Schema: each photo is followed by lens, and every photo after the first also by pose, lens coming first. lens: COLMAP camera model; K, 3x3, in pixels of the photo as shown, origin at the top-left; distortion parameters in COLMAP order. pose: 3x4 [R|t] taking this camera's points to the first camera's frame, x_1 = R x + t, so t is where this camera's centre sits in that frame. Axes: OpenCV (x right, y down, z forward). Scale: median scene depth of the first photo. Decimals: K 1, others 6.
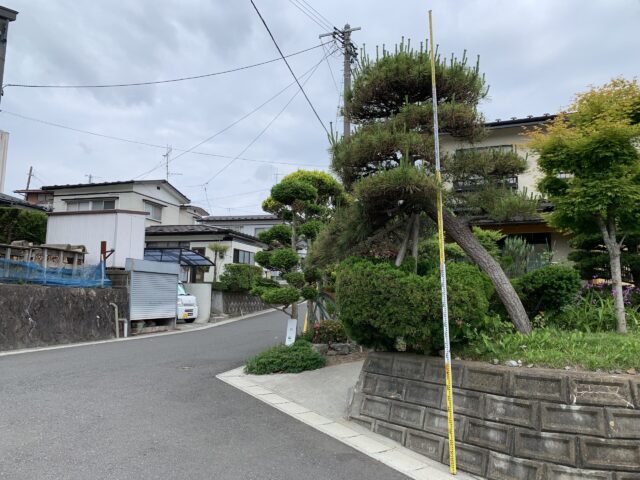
lens RADIAL K [[467.6, 0, 320.0], [0, 467.6, 240.0], [0, 0, 1]] dist [0.054947, -0.093406]
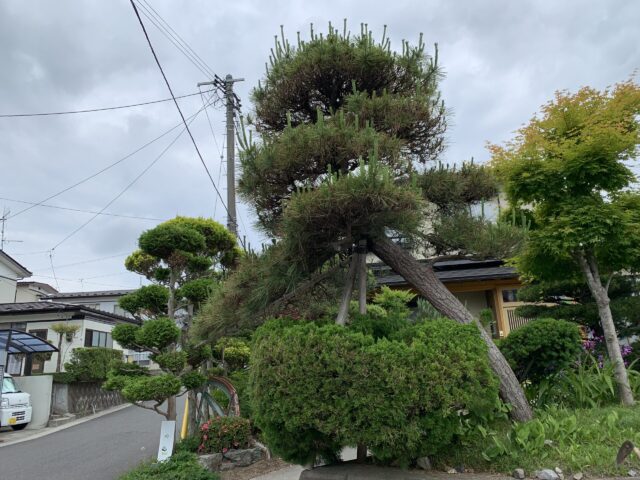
lens RADIAL K [[467.6, 0, 320.0], [0, 467.6, 240.0], [0, 0, 1]] dist [0.054947, -0.093406]
pose [[0.963504, 0.003239, 0.267674, -0.023626], [0.039248, 0.987412, -0.153225, 0.015426], [-0.264801, 0.158138, 0.951248, 0.180366]]
